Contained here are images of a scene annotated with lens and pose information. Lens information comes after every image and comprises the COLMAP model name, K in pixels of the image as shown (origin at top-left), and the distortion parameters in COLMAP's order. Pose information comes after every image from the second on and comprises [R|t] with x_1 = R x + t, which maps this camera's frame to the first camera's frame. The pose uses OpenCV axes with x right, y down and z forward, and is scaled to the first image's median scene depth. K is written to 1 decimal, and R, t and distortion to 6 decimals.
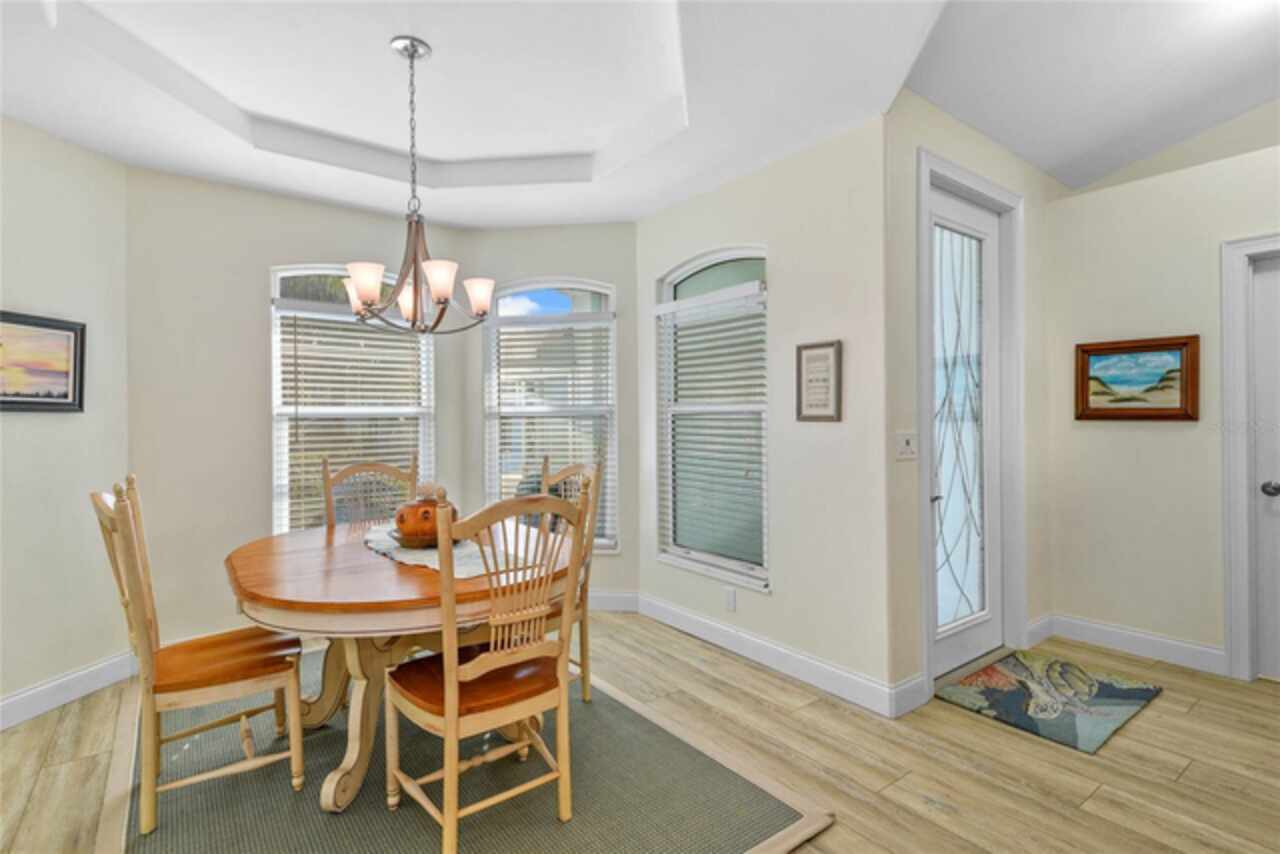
lens RADIAL K [[618.5, 0, 642.0], [0, 618.5, 425.6], [0, 0, 1]] dist [0.004853, 0.000535]
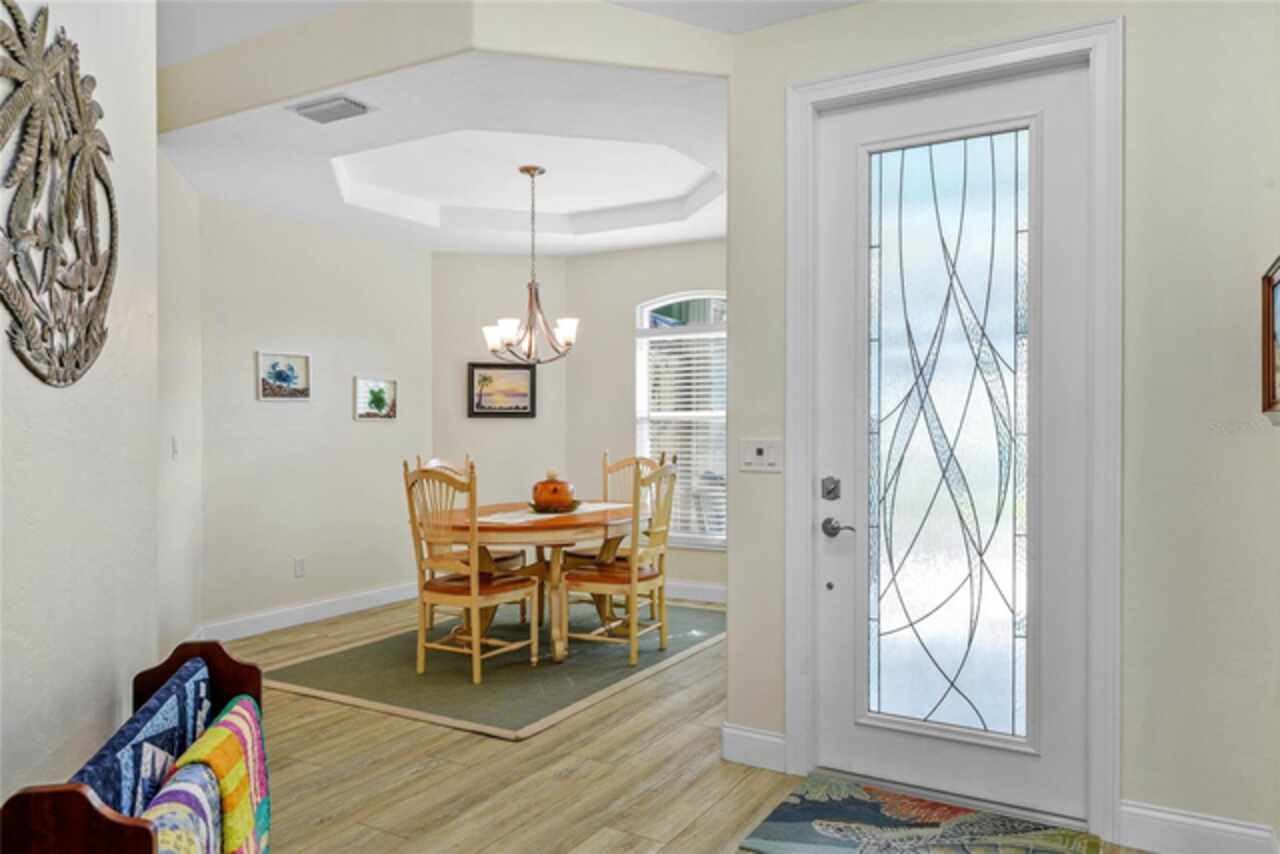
lens RADIAL K [[879.8, 0, 640.0], [0, 879.8, 427.0], [0, 0, 1]] dist [0.030511, -0.000833]
pose [[0.384883, 0.007711, -0.922933, 1.439376], [-0.007222, 0.999960, 0.005343, -0.011633], [0.922937, 0.004609, 0.384923, 0.372209]]
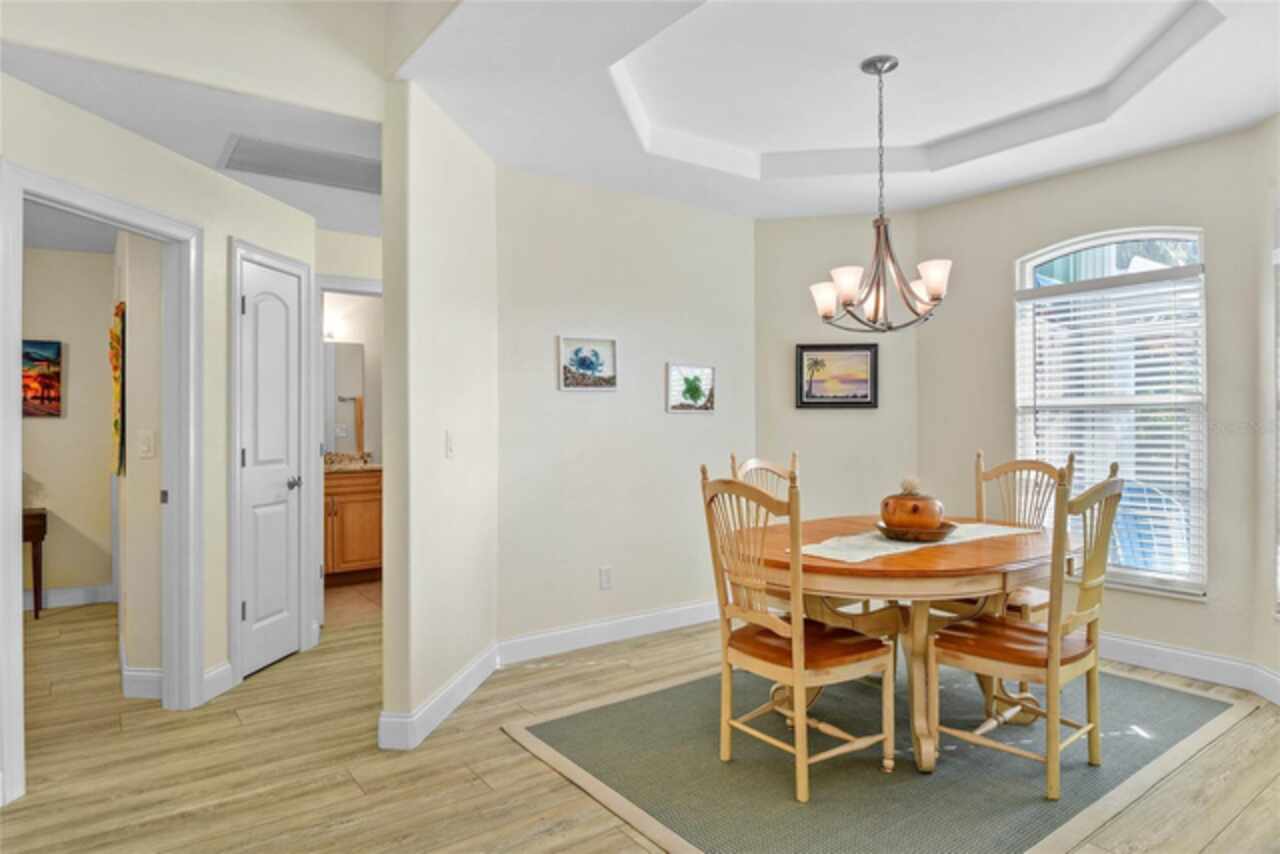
lens RADIAL K [[748.5, 0, 645.8], [0, 748.5, 422.8], [0, 0, 1]] dist [-0.002077, -0.000512]
pose [[-0.007587, 0.009661, -0.999925, 0.792376], [-0.001263, 0.999952, 0.009671, -0.004759], [0.999970, 0.001336, -0.007574, 0.525854]]
